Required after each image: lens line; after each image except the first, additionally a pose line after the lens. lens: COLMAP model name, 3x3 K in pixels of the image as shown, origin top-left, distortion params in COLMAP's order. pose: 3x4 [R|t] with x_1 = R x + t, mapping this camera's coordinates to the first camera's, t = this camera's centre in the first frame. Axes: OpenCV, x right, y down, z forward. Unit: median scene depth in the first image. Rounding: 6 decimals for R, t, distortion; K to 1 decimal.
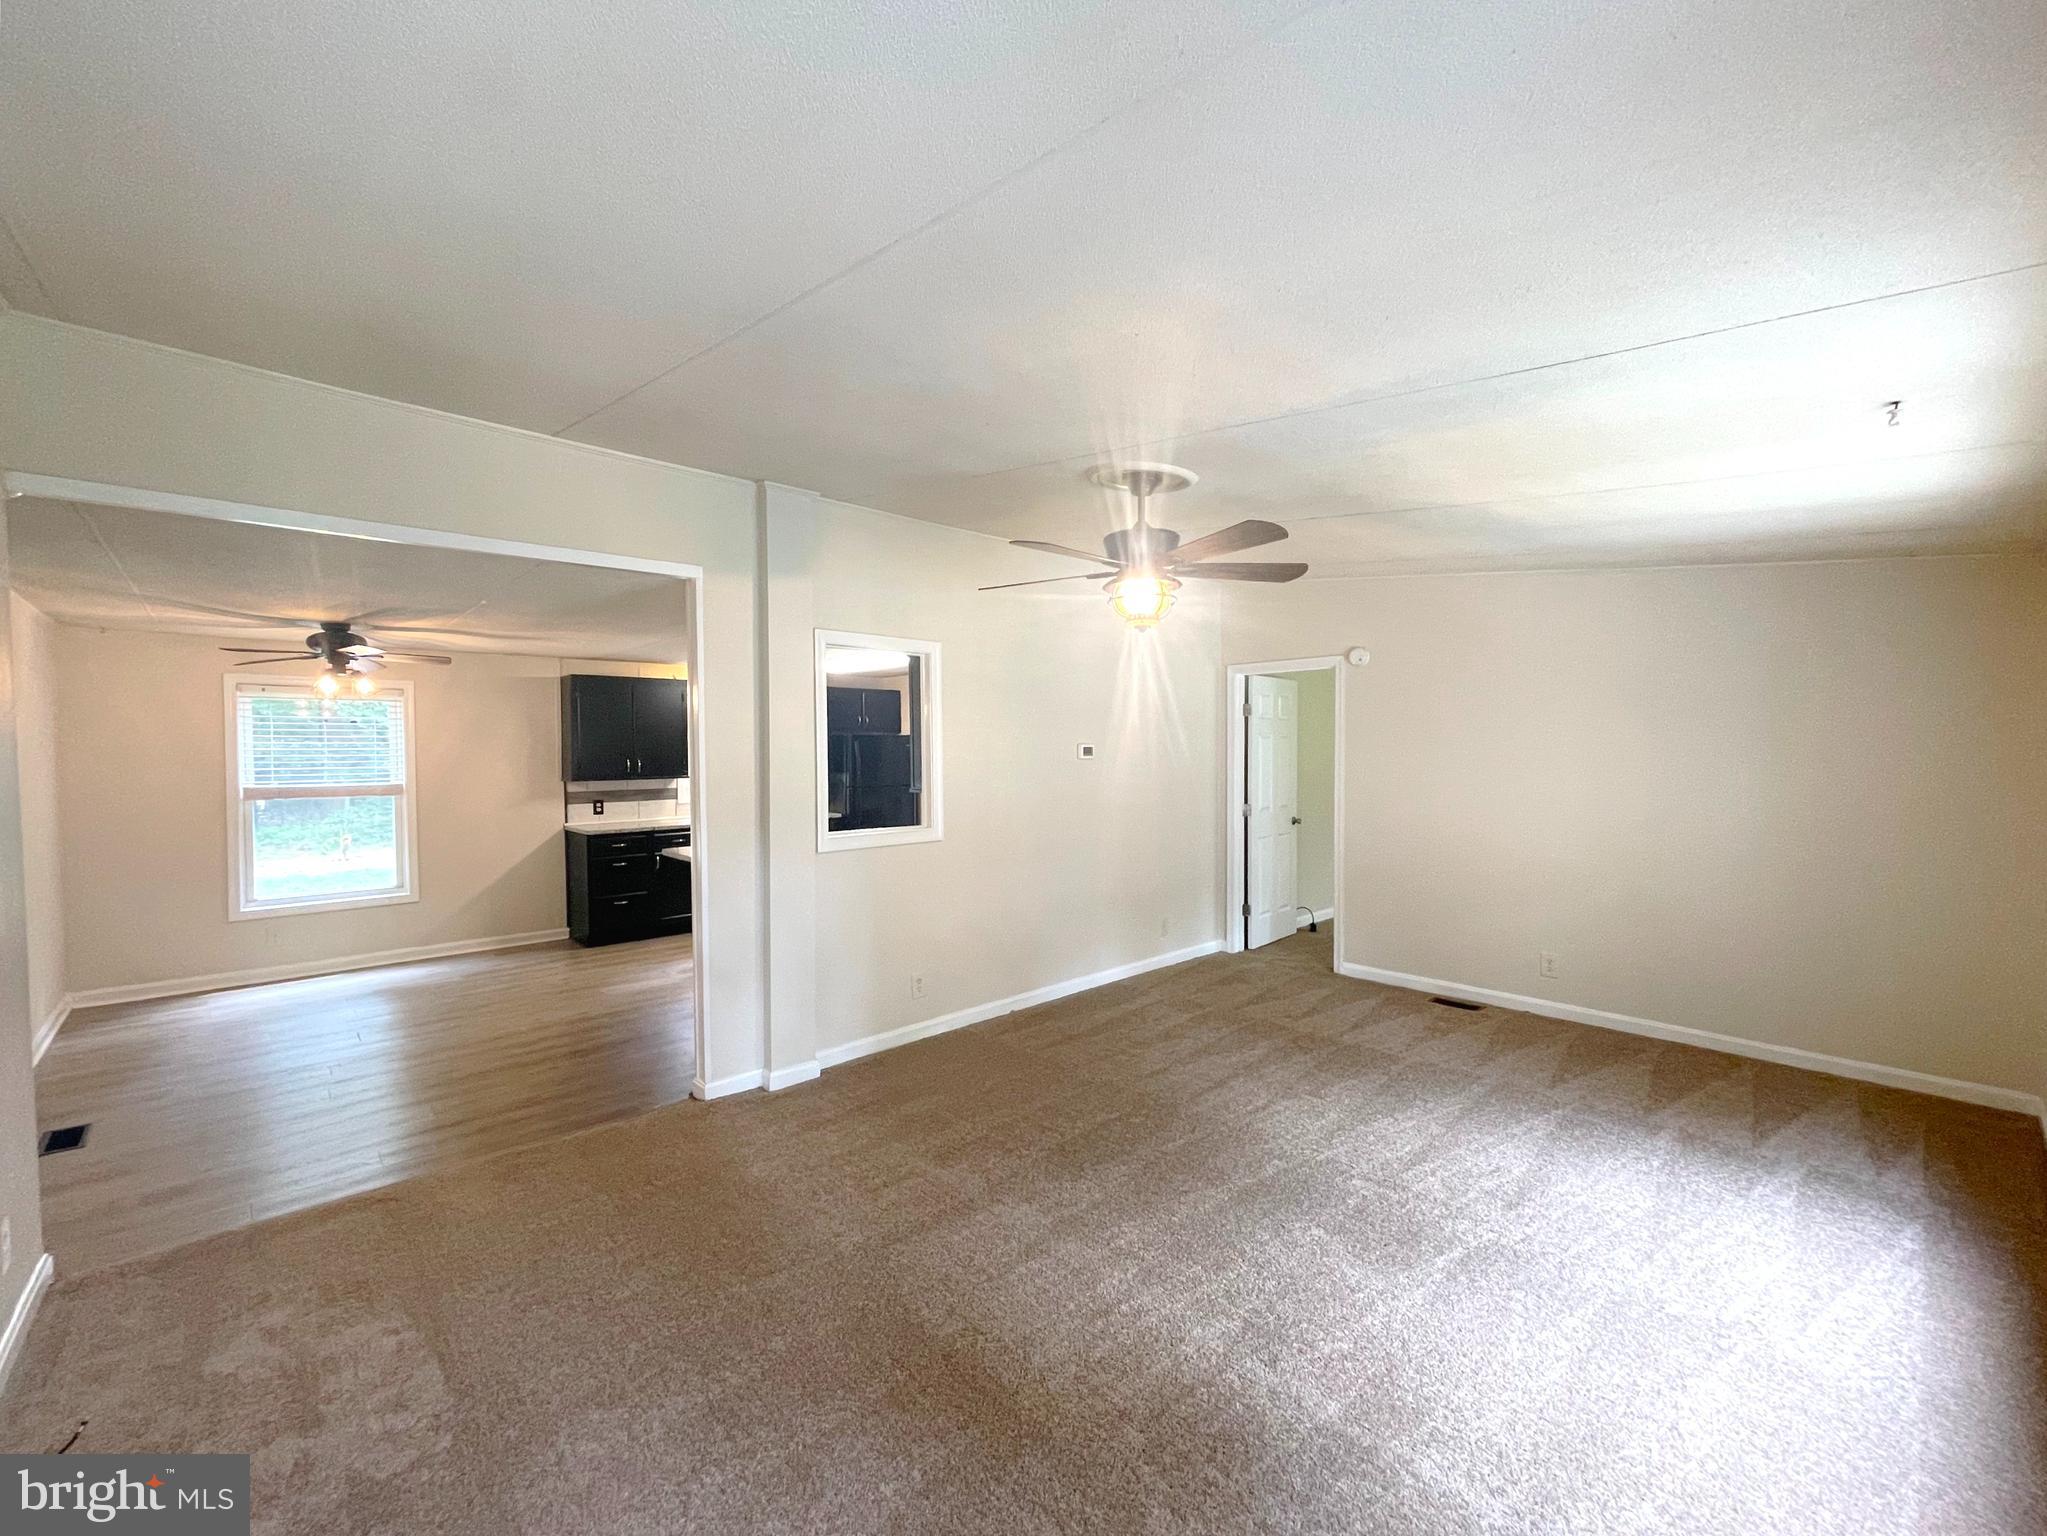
lens RADIAL K [[836.8, 0, 1014.8], [0, 836.8, 771.2], [0, 0, 1]] dist [0.000353, -0.000169]
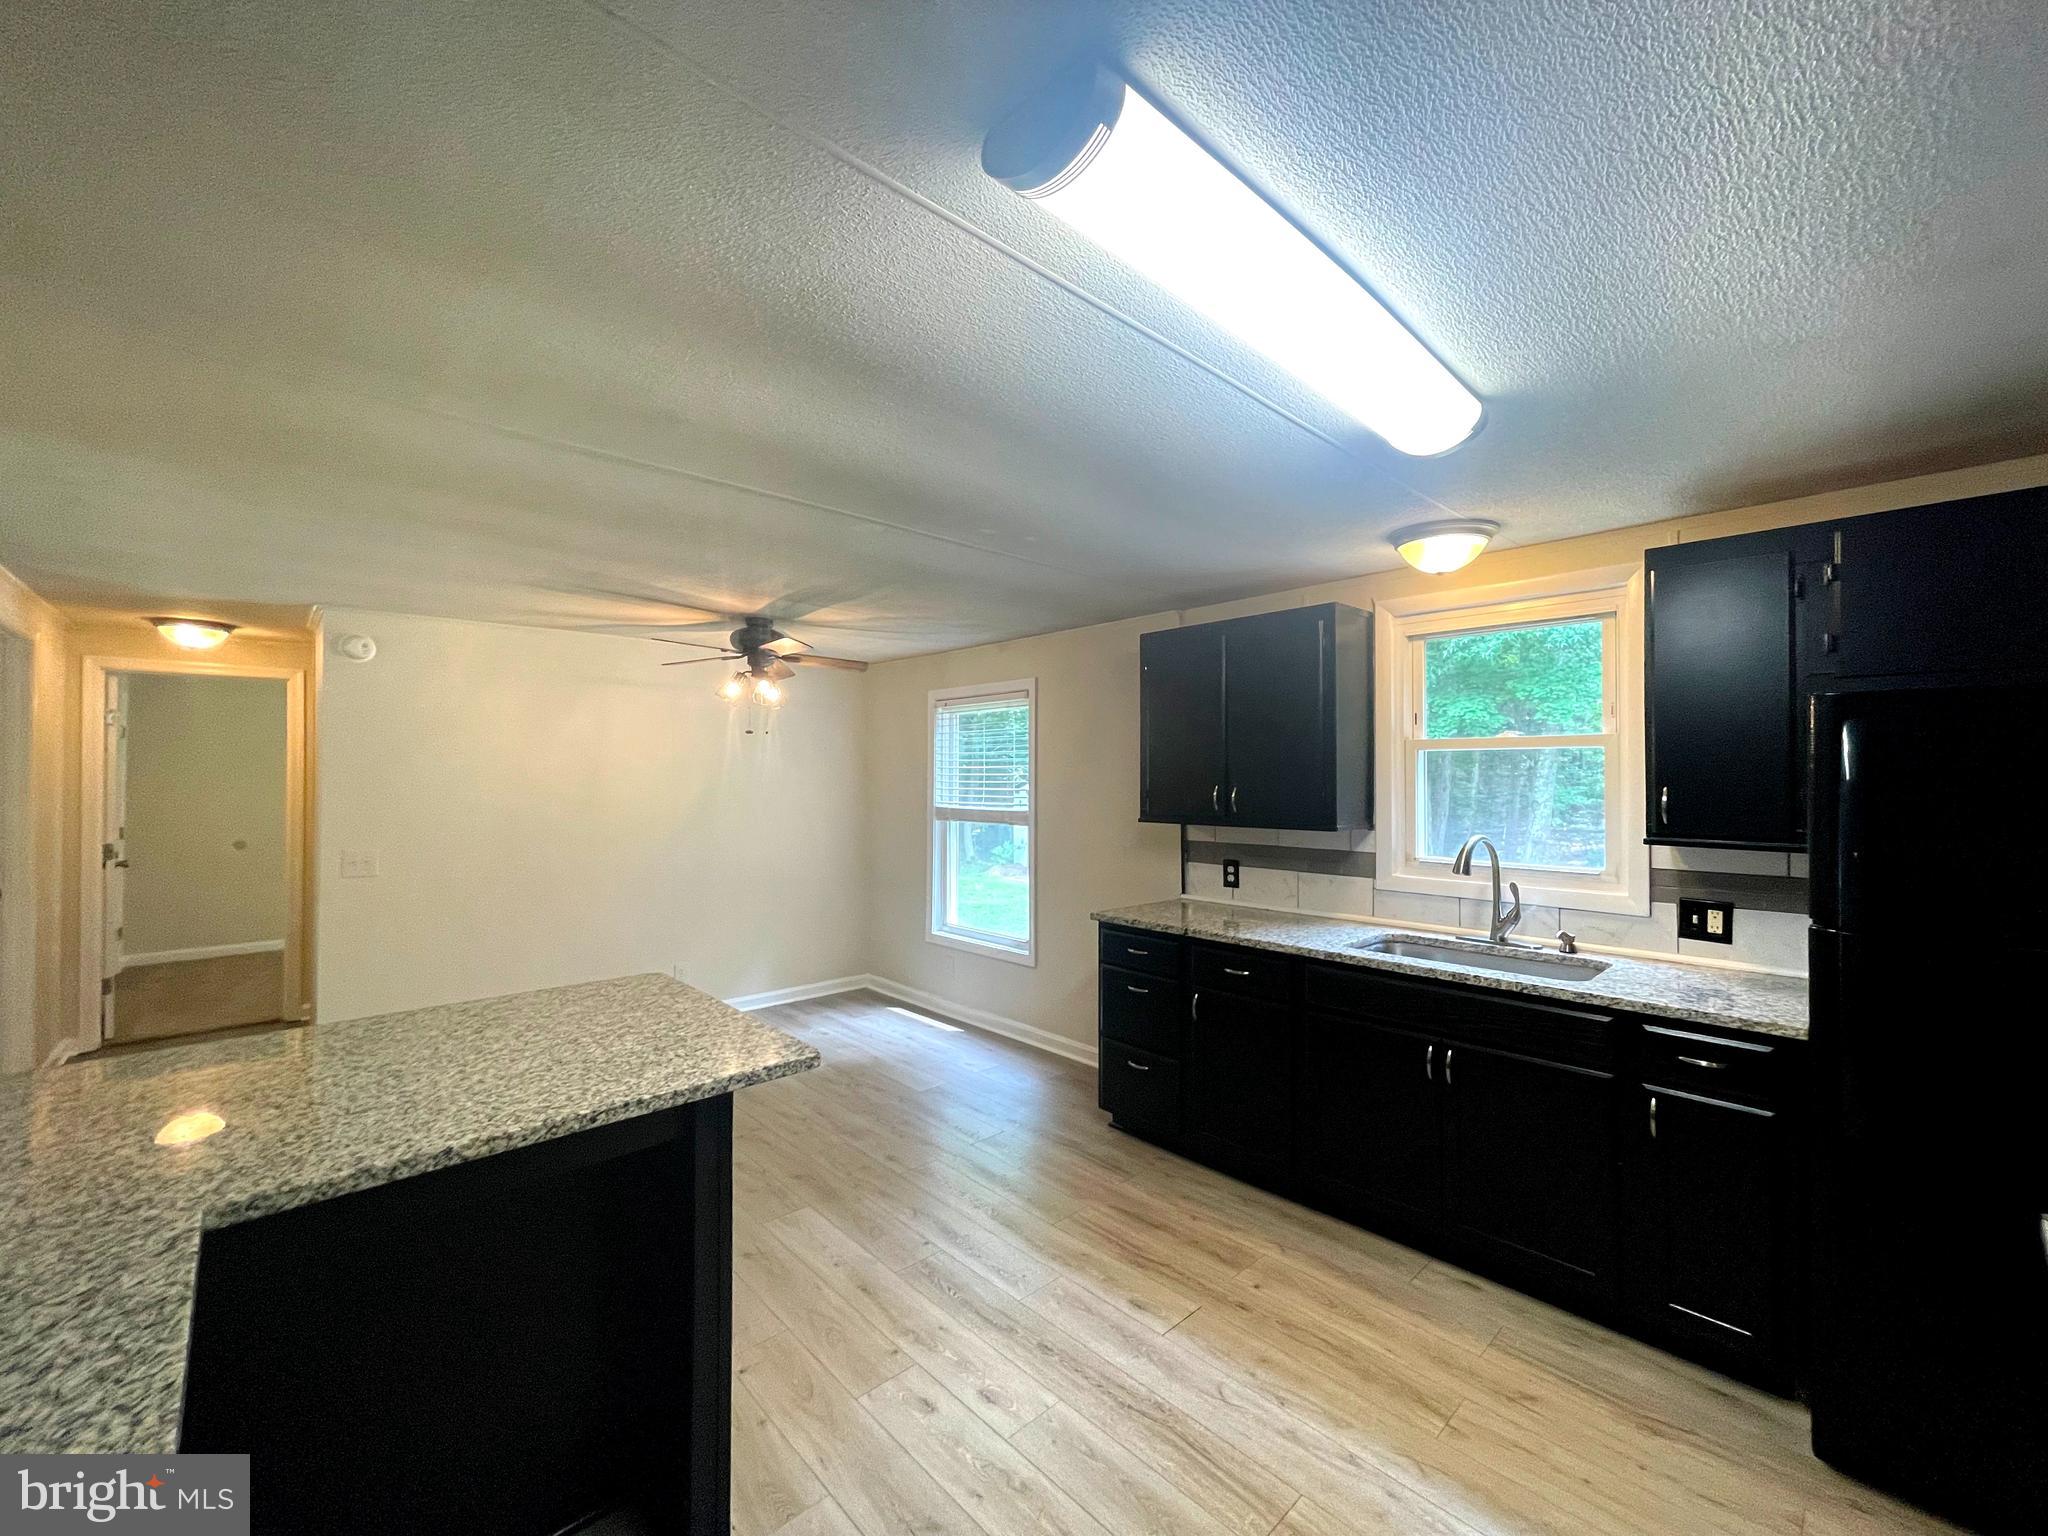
lens RADIAL K [[828.0, 0, 1018.3], [0, 828.0, 774.2], [0, 0, 1]] dist [-0.008874, -0.000347]
pose [[0.017134, -0.000054, -0.999853, 0.029317], [-0.029717, 0.999558, -0.000563, -0.016769], [0.999411, 0.029723, 0.017124, 0.885852]]
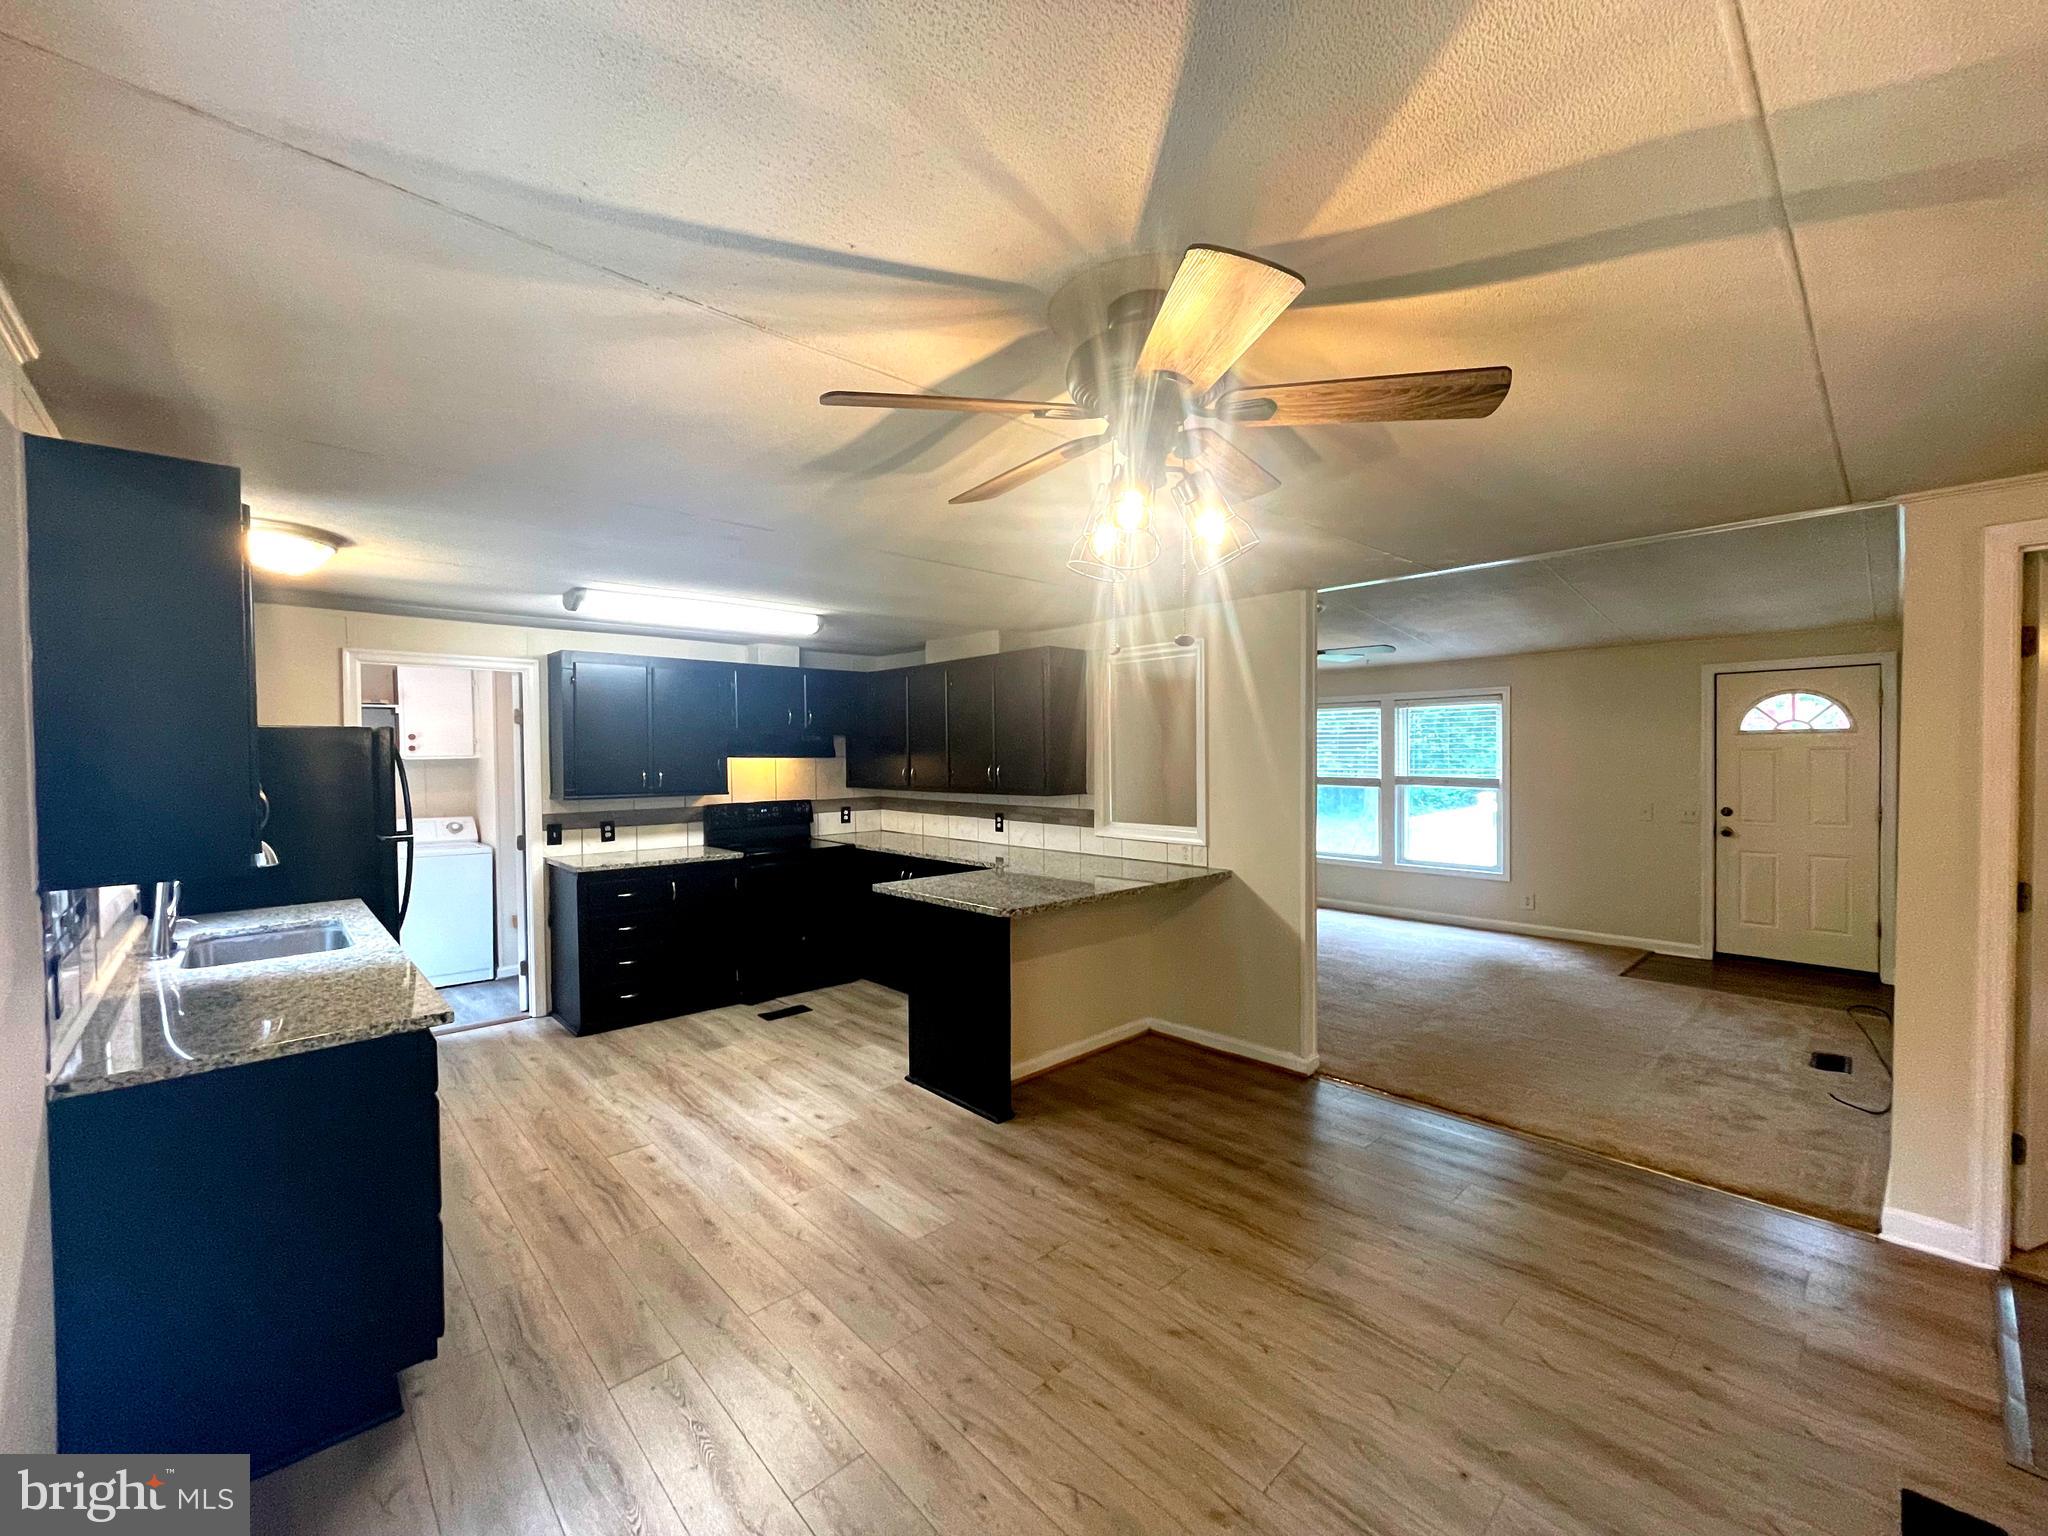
lens RADIAL K [[828.0, 0, 1018.3], [0, 828.0, 774.2], [0, 0, 1]] dist [-0.008874, -0.000347]
pose [[-0.020105, -0.017482, 0.999645, -0.774700], [0.036644, 0.999162, 0.018210, -0.013445], [-0.999126, 0.036997, -0.019447, 0.743582]]
